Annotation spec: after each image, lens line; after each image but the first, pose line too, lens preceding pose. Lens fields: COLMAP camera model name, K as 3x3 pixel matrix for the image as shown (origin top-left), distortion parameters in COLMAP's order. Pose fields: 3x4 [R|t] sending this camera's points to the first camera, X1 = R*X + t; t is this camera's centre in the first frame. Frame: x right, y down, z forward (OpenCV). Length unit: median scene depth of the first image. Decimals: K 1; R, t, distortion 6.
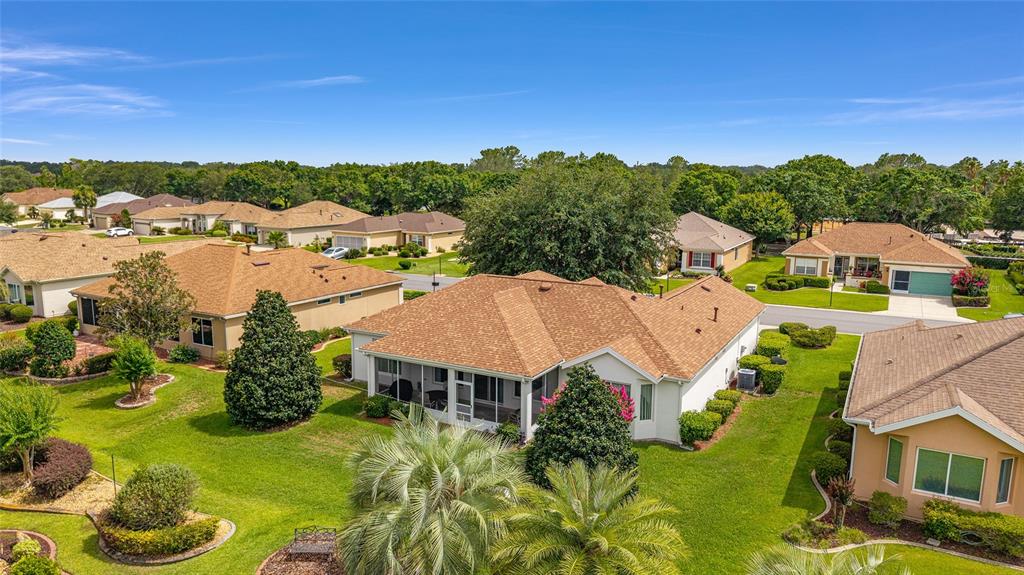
lens RADIAL K [[684.9, 0, 512.0], [0, 684.9, 287.5], [0, 0, 1]] dist [0.043310, -0.065496]
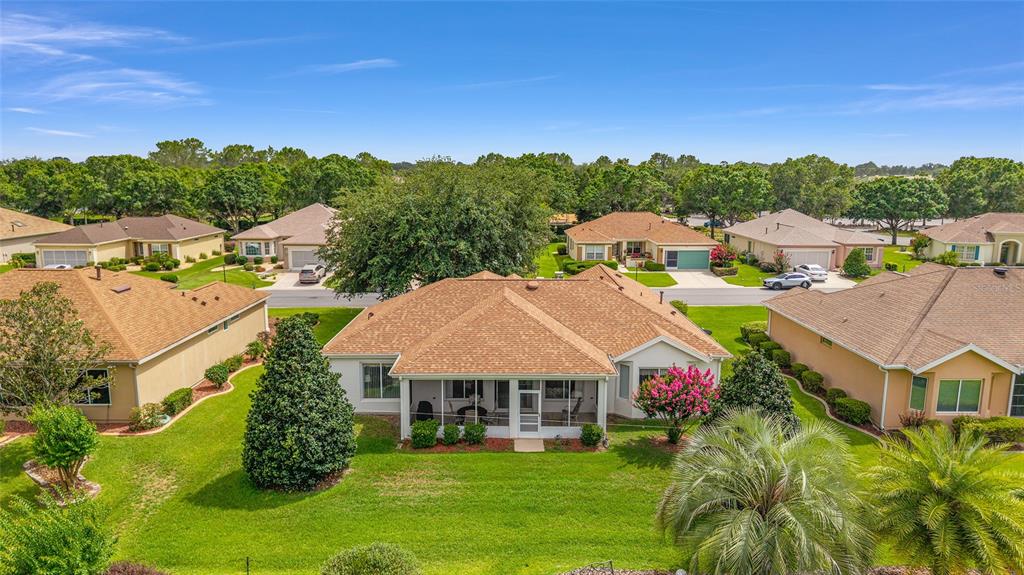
lens RADIAL K [[684.9, 0, 512.0], [0, 684.9, 287.5], [0, 0, 1]] dist [0.043310, -0.065496]
pose [[0.870542, -0.085152, 0.484671, -0.261080], [0.082150, 0.996241, 0.027477, -0.016183], [-0.485189, 0.015896, 0.874265, 0.084822]]
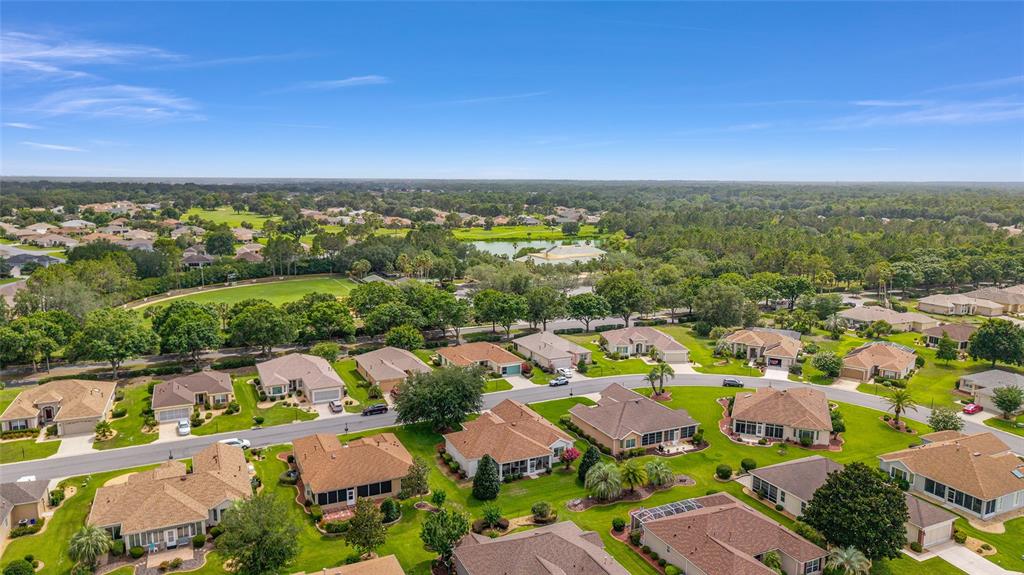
lens RADIAL K [[684.9, 0, 512.0], [0, 684.9, 287.5], [0, 0, 1]] dist [0.043310, -0.065496]
pose [[0.576242, -0.137864, 0.805567, -1.341497], [0.131014, 0.988505, 0.075455, -0.480290], [-0.806709, 0.062060, 0.587681, -0.482514]]
